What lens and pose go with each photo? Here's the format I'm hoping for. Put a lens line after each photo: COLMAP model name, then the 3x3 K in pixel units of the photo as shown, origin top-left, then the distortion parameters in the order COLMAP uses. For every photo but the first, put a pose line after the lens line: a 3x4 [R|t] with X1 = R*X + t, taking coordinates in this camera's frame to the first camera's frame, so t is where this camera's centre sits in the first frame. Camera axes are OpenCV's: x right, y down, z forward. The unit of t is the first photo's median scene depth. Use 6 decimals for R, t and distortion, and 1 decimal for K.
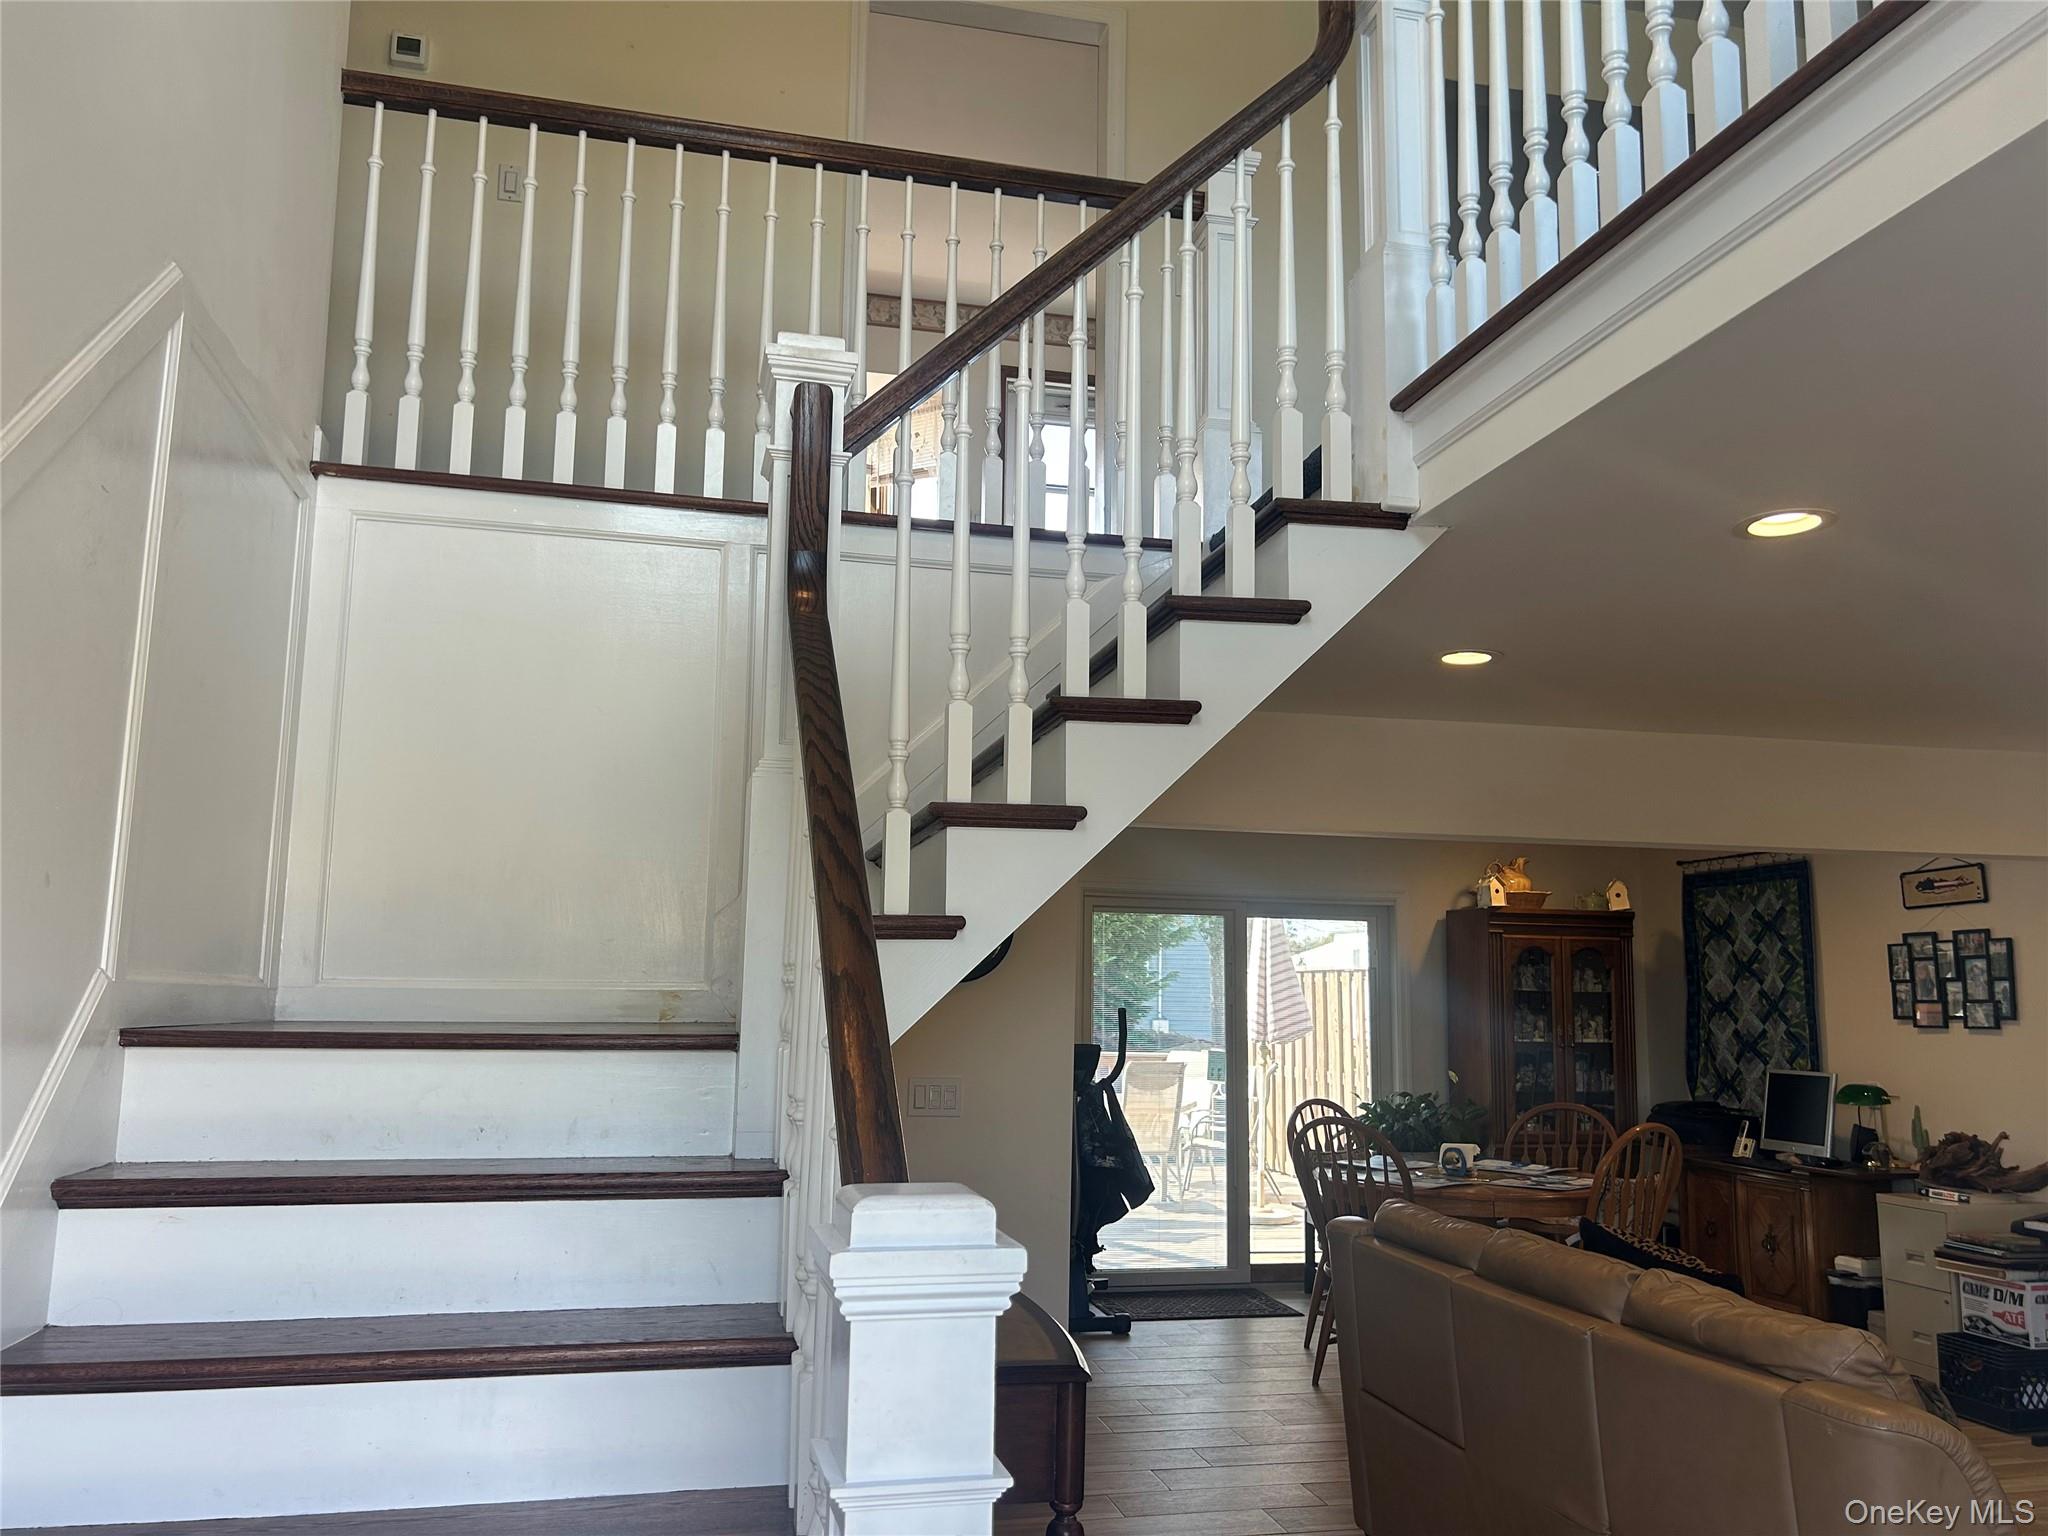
lens RADIAL K [[1534.6, 0, 1026.3], [0, 1534.6, 788.7], [0, 0, 1]] dist [0.057541, -0.067797]
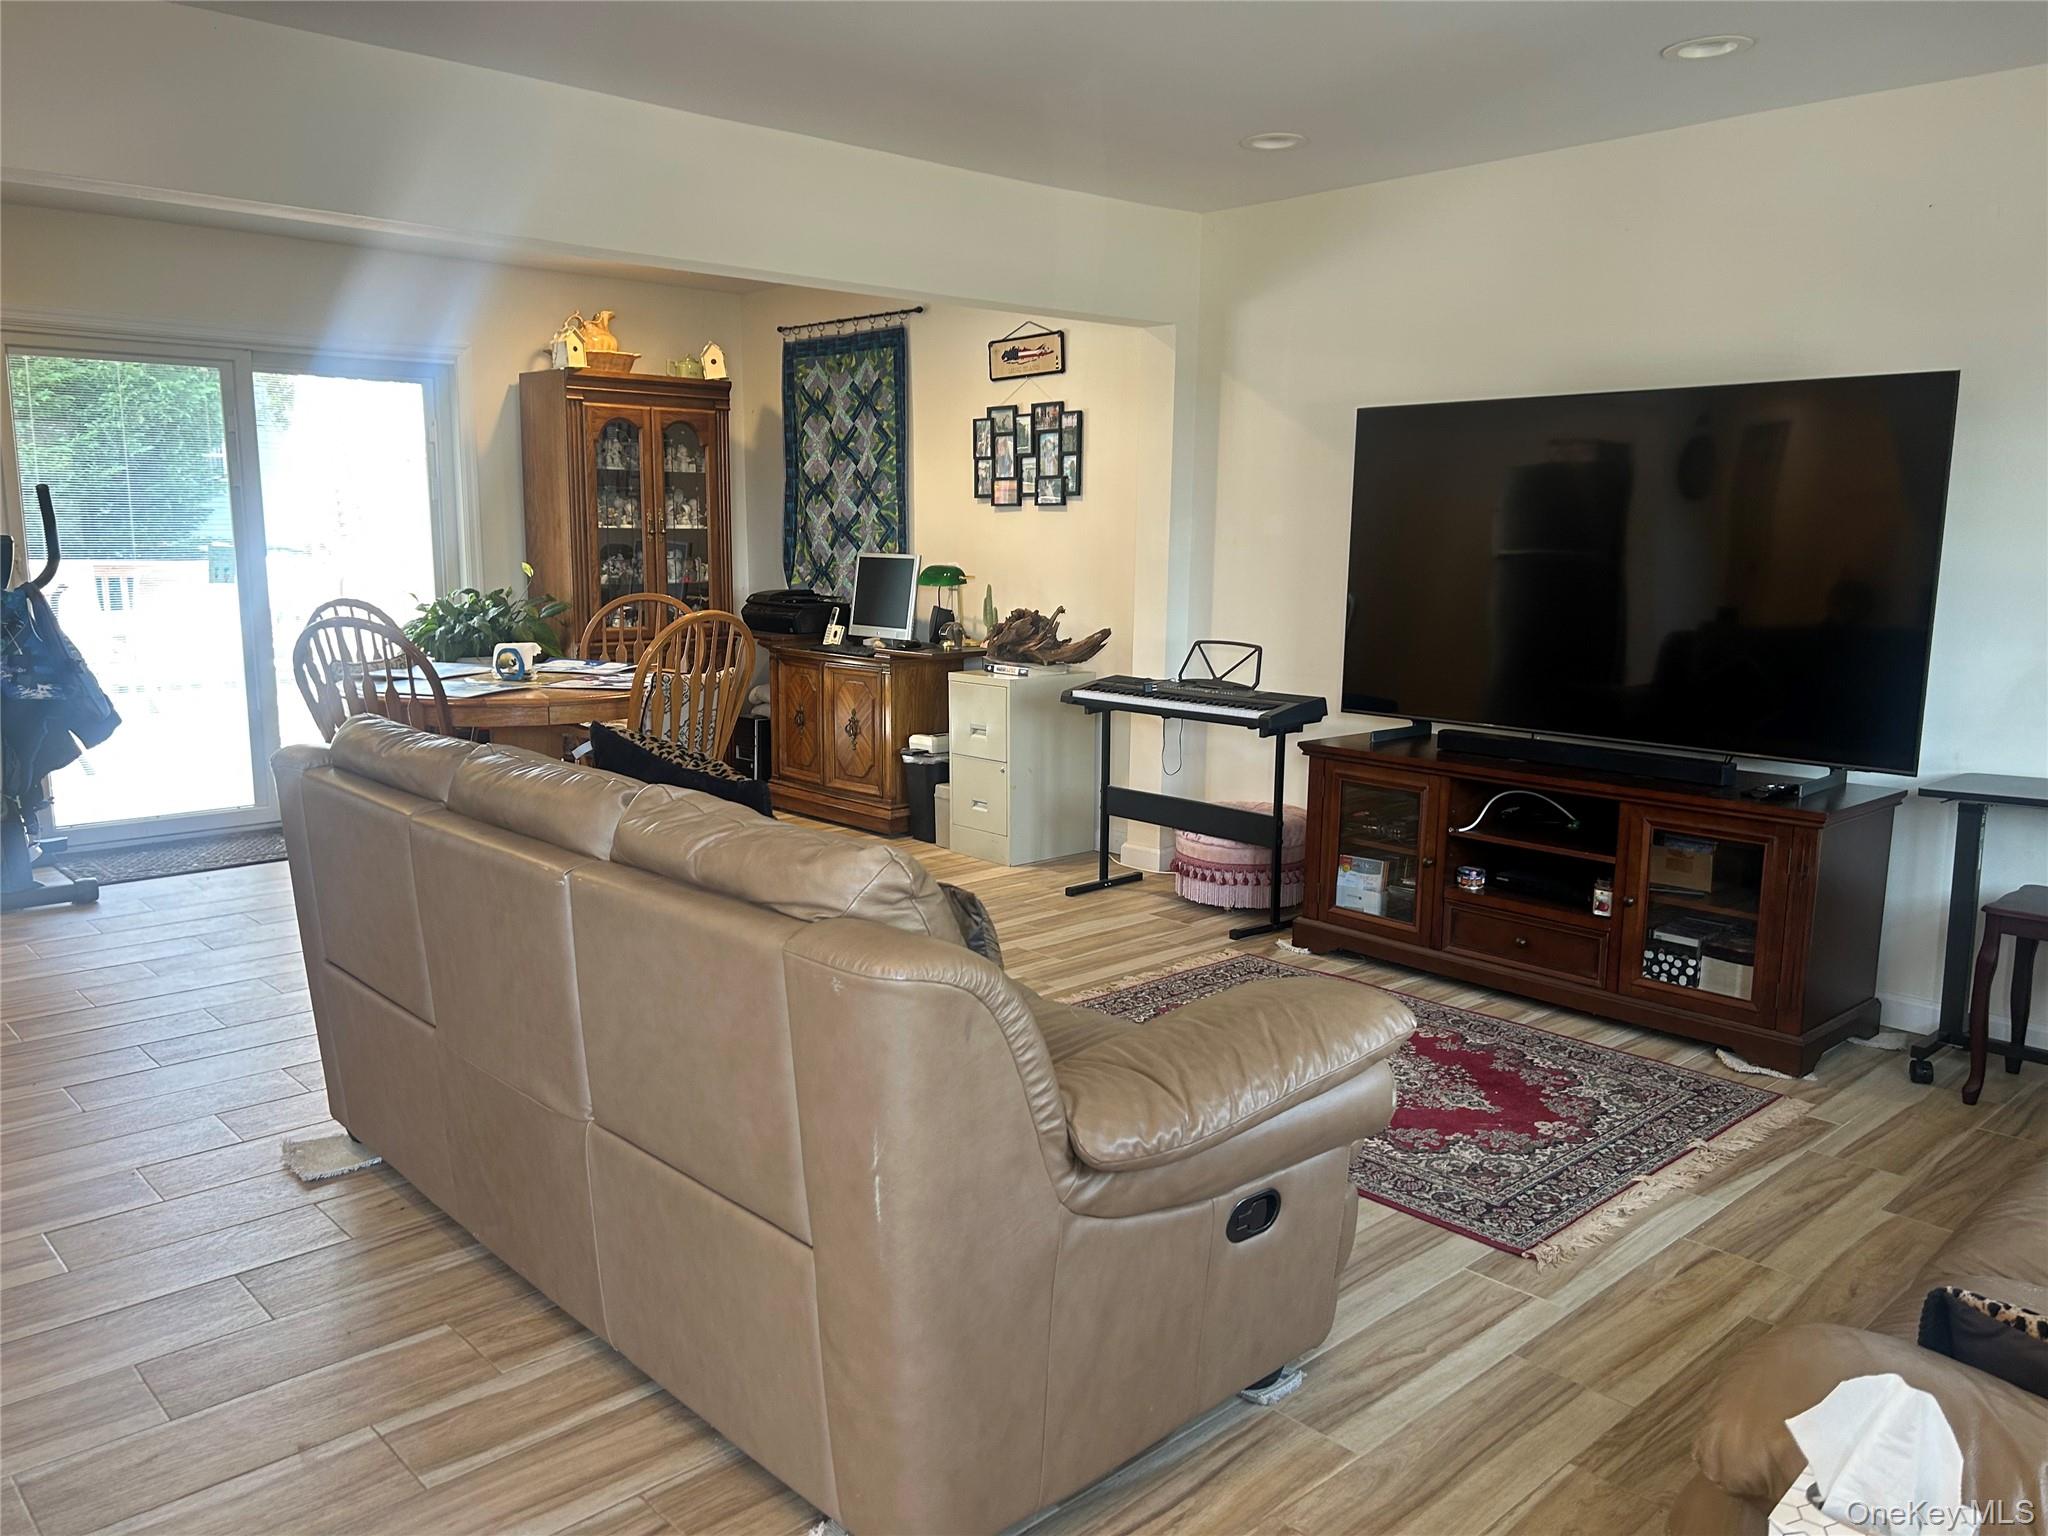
lens RADIAL K [[1528.2, 0, 1010.1], [0, 1528.2, 789.2], [0, 0, 1]] dist [0.121783, -0.180602]
pose [[0.866801, -0.094088, 0.489697, 0.088530], [-0.062039, 0.954060, 0.293122, 0.039573], [-0.494780, -0.284459, 0.821143, 0.143874]]
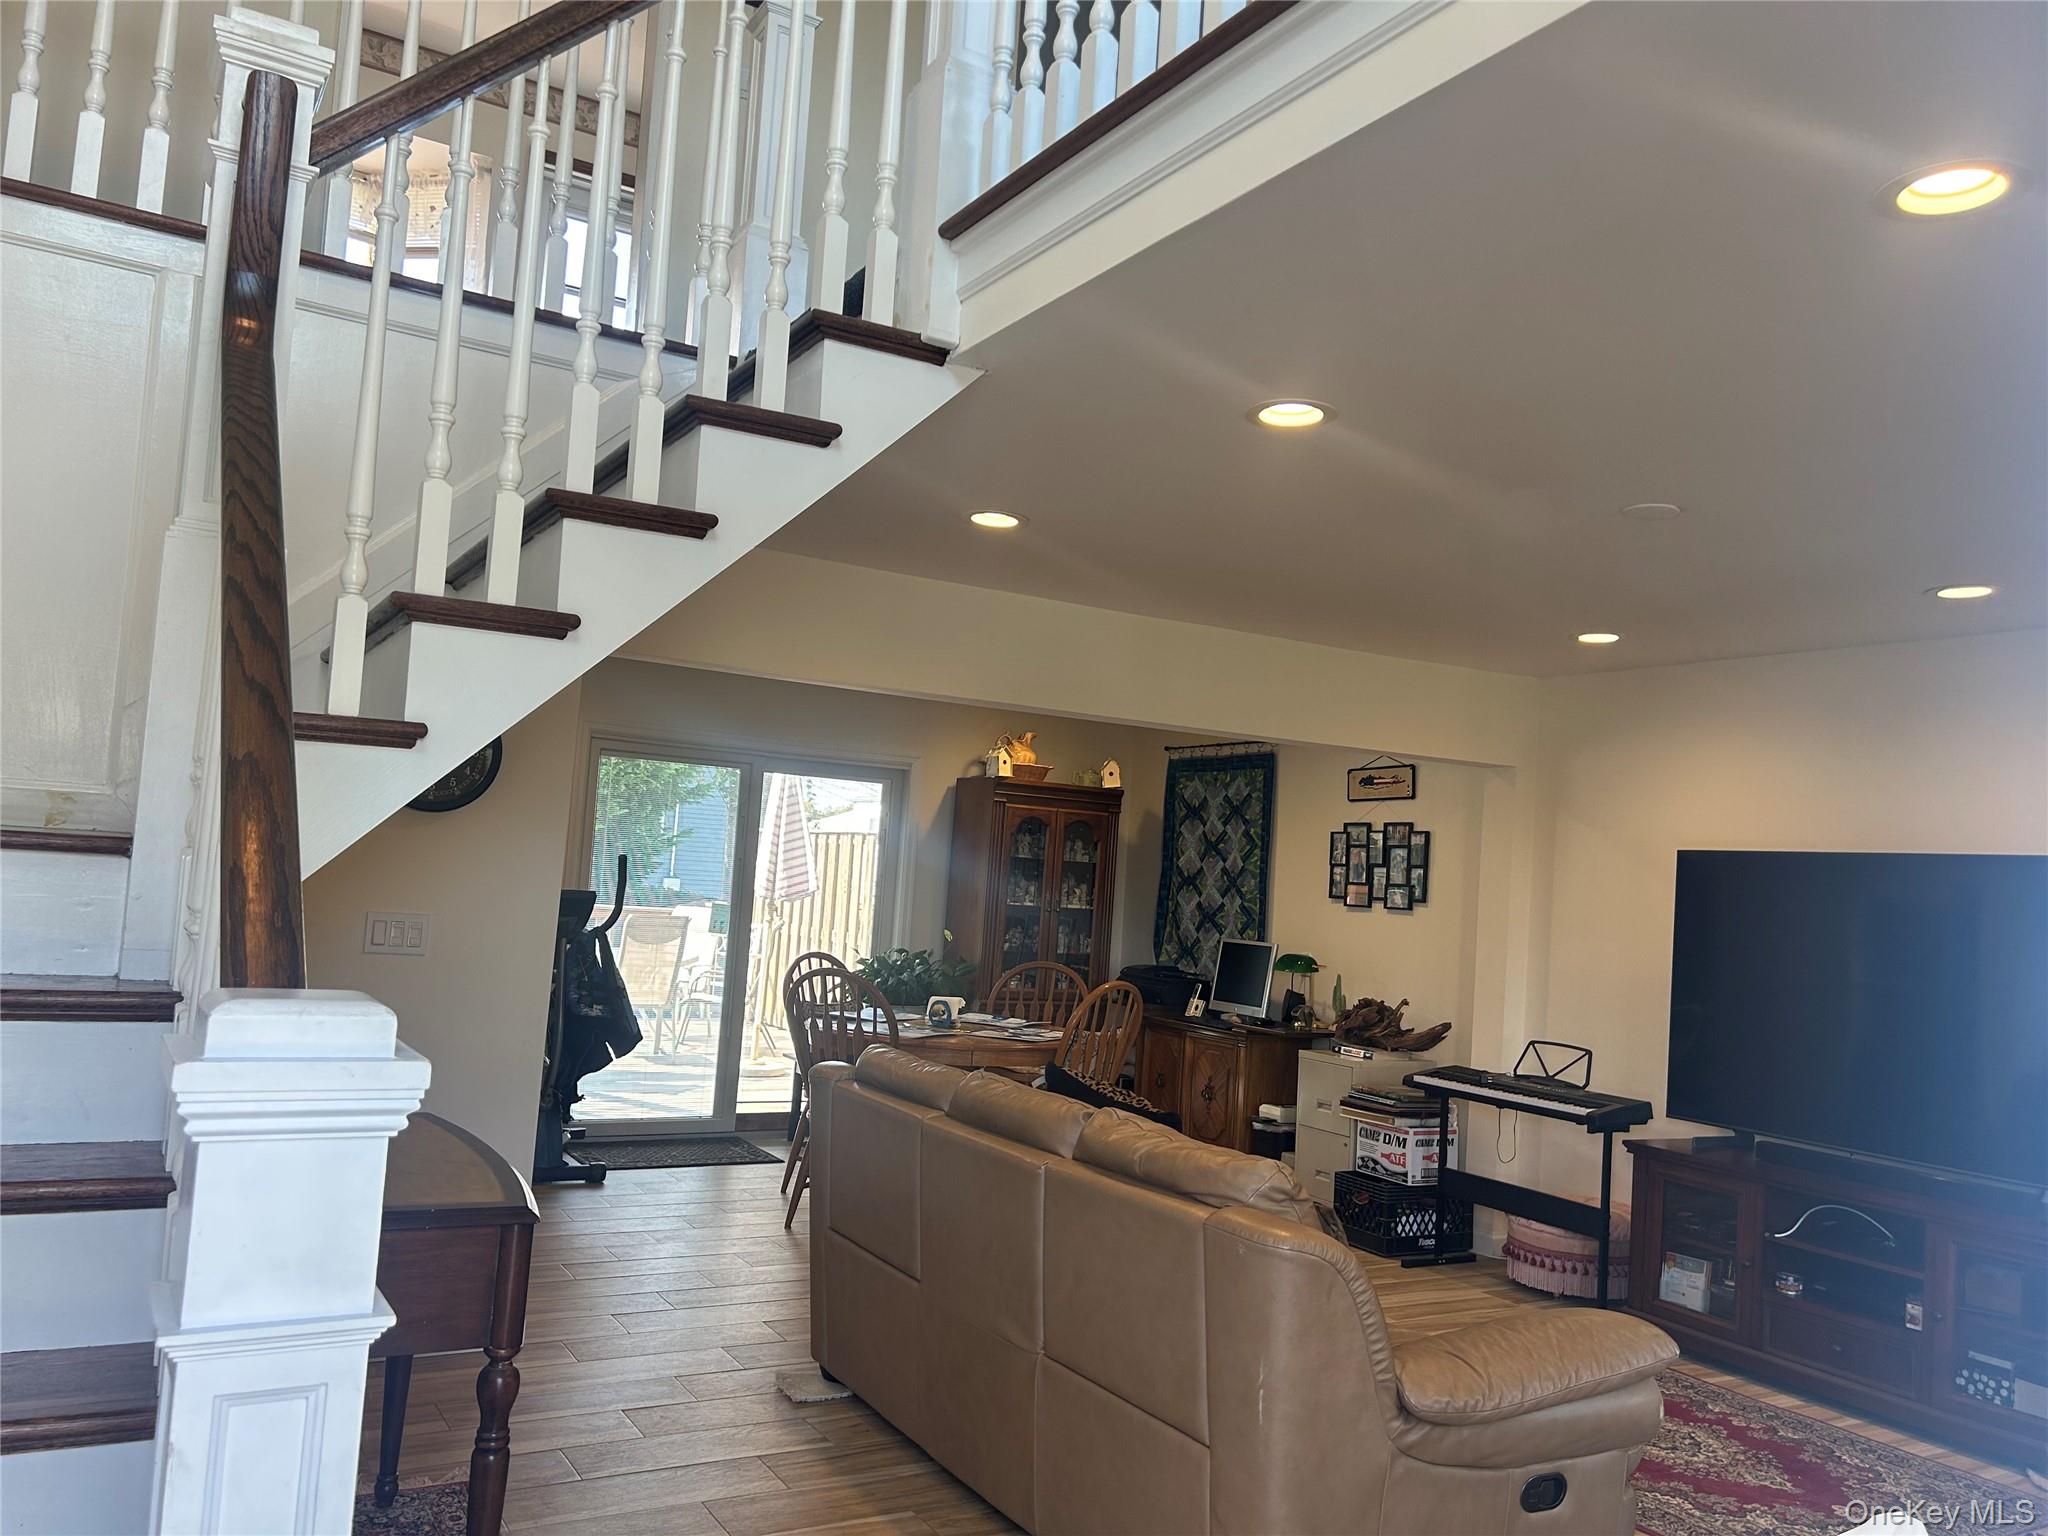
lens RADIAL K [[1528.2, 0, 1010.1], [0, 1528.2, 789.2], [0, 0, 1]] dist [0.121783, -0.180602]
pose [[0.953638, 0.065567, 0.293728, 0.007962], [-0.091150, 0.993065, 0.074258, 0.009208], [-0.286822, -0.097588, 0.953000, 0.015639]]
